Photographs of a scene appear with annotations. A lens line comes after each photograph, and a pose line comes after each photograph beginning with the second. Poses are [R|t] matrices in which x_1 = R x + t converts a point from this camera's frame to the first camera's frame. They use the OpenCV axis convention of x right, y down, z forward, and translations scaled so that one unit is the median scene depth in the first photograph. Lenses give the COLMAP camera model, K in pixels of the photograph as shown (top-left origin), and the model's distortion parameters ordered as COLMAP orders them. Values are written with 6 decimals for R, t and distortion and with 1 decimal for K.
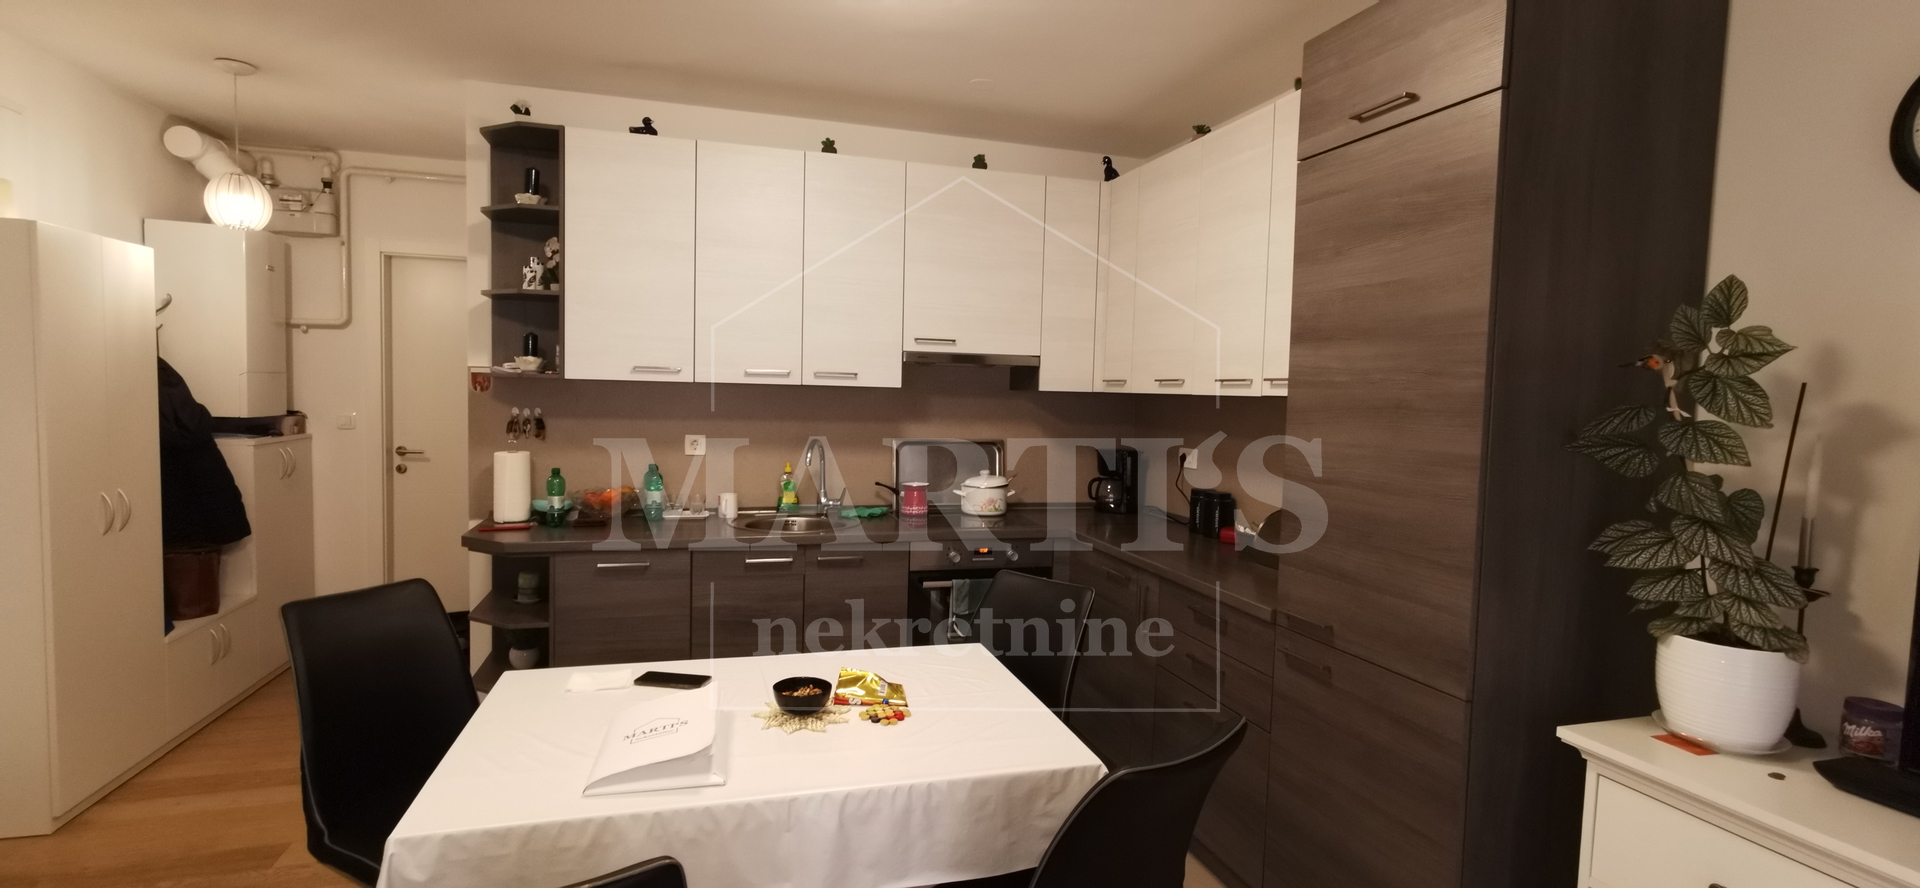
lens RADIAL K [[878.2, 0, 960.4], [0, 878.2, 438.2], [0, 0, 1]] dist [0.000859, 0.003729]
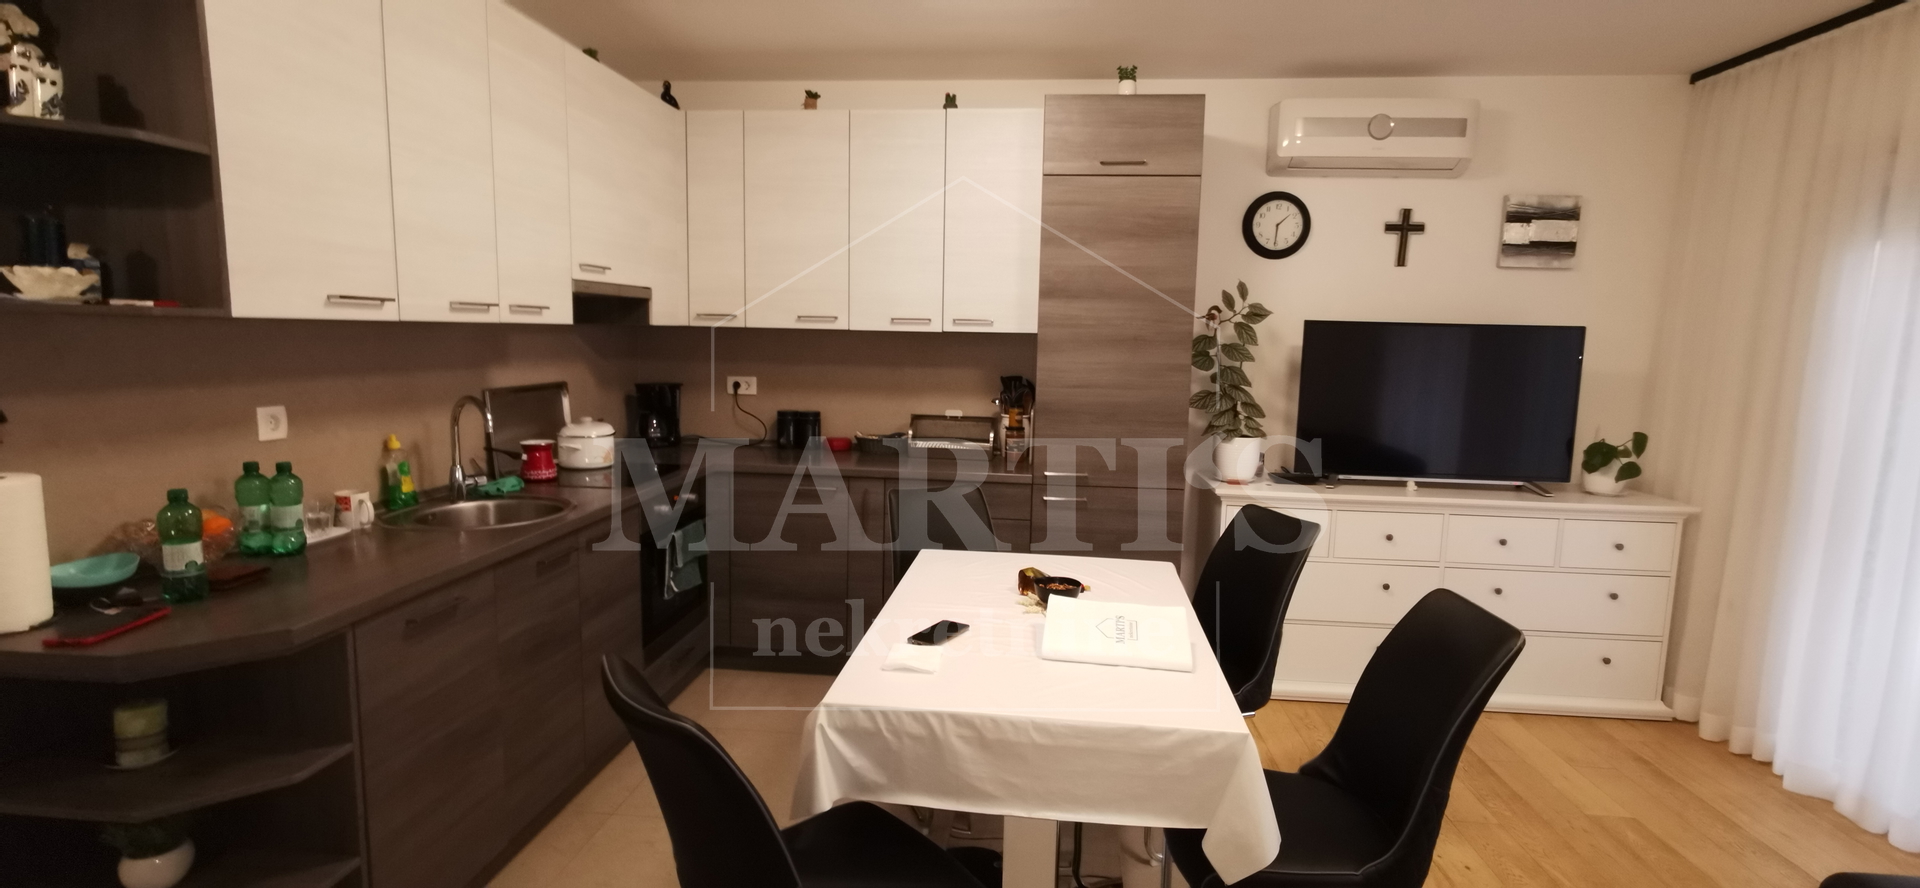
lens RADIAL K [[878.2, 0, 966.7], [0, 878.2, 439.1], [0, 0, 1]] dist [0.000859, 0.003729]
pose [[0.382021, -0.129762, 0.914998, -0.708019], [0.040889, 0.991497, 0.123540, -0.038218], [-0.923249, -0.009782, 0.384078, 0.349599]]
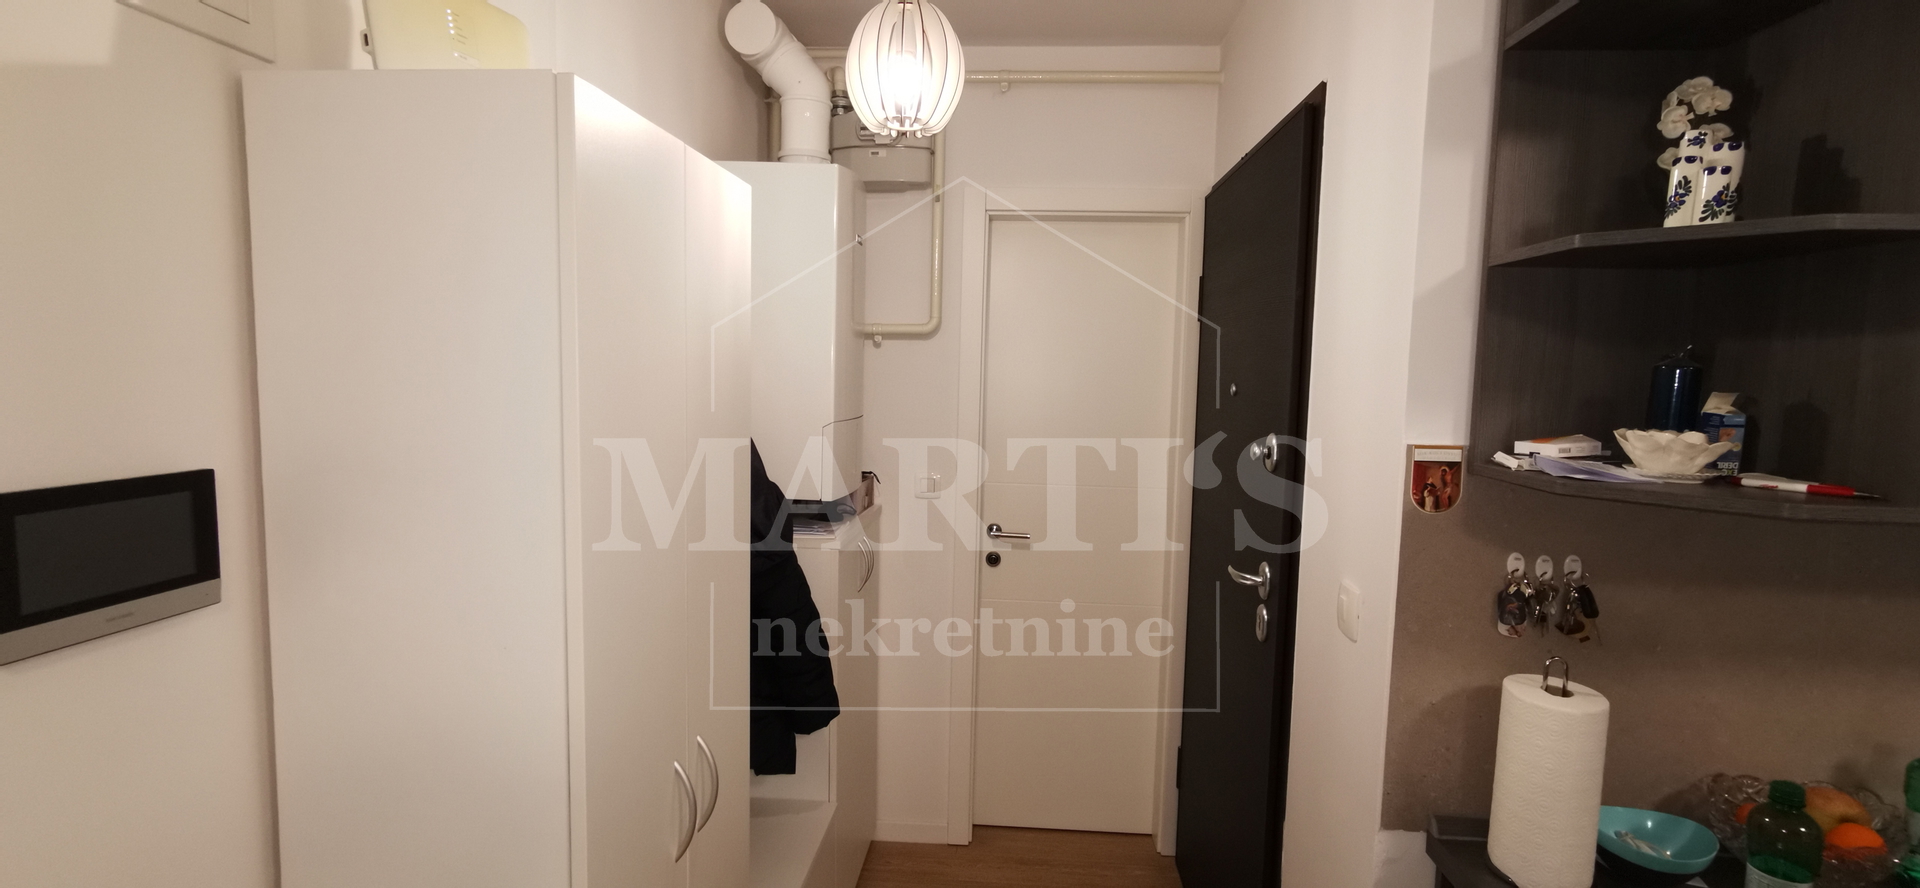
lens RADIAL K [[878.2, 0, 961.0], [0, 878.2, 446.2], [0, 0, 1]] dist [0.000859, 0.003729]
pose [[0.930093, 0.029629, -0.366128, -0.587741], [-0.020985, 0.999400, 0.027567, -0.085997], [0.366725, -0.017957, 0.930156, 0.559131]]
